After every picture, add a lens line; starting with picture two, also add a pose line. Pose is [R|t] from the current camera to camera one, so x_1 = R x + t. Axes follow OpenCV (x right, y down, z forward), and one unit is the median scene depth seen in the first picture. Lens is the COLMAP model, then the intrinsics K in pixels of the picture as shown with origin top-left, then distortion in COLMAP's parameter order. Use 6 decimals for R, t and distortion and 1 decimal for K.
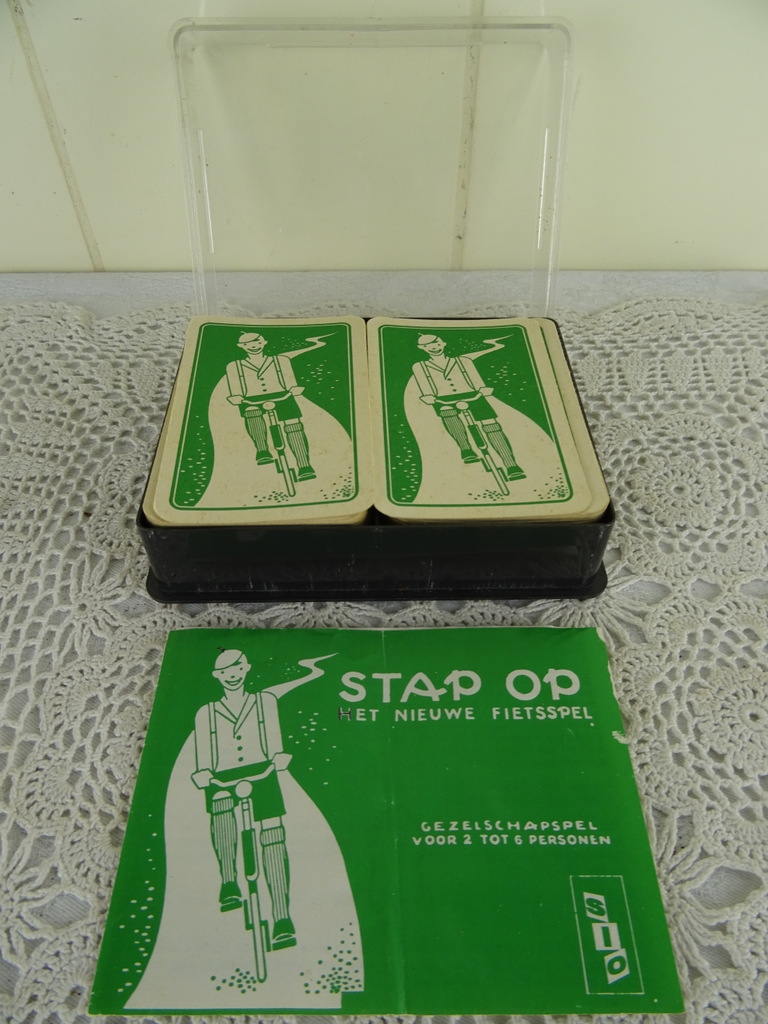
lens RADIAL K [[732.7, 0, 378.0], [0, 732.7, 510.0], [0, 0, 1]] dist [0.002060, -0.011870]
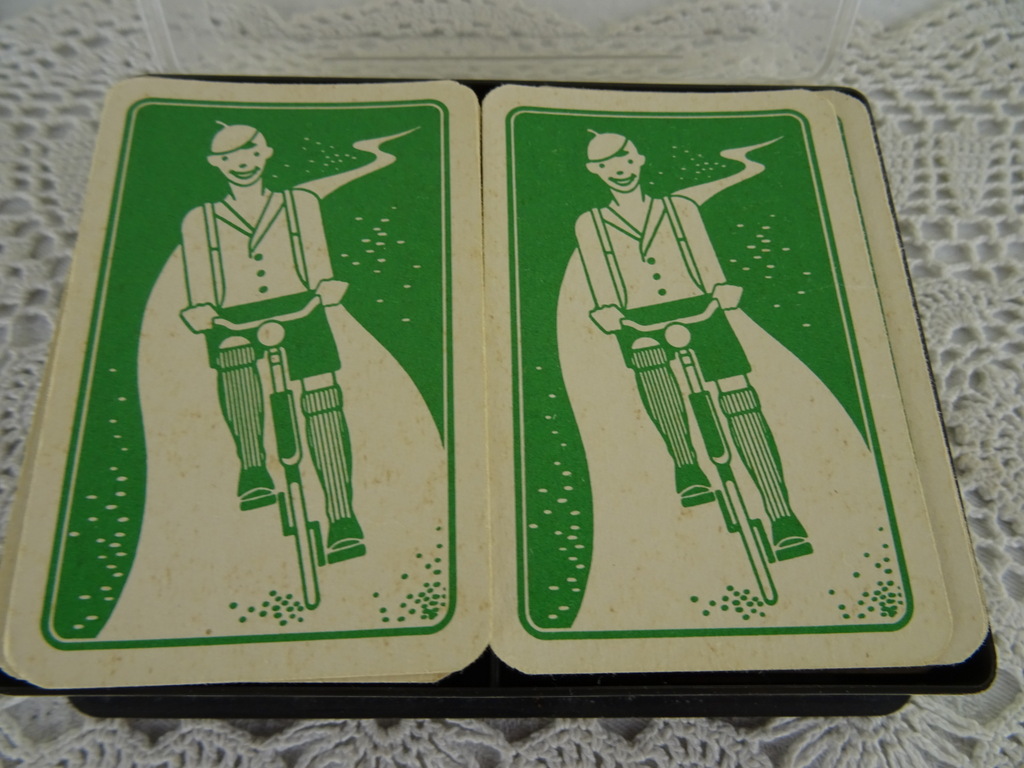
lens RADIAL K [[732.7, 0, 505.7], [0, 732.7, 382.2], [0, 0, 1]] dist [0.002060, -0.011870]
pose [[0.999714, 0.018905, 0.014649, -0.004856], [-0.022783, 0.939117, 0.342841, -0.336241], [-0.007276, -0.343077, 0.939279, 0.658307]]
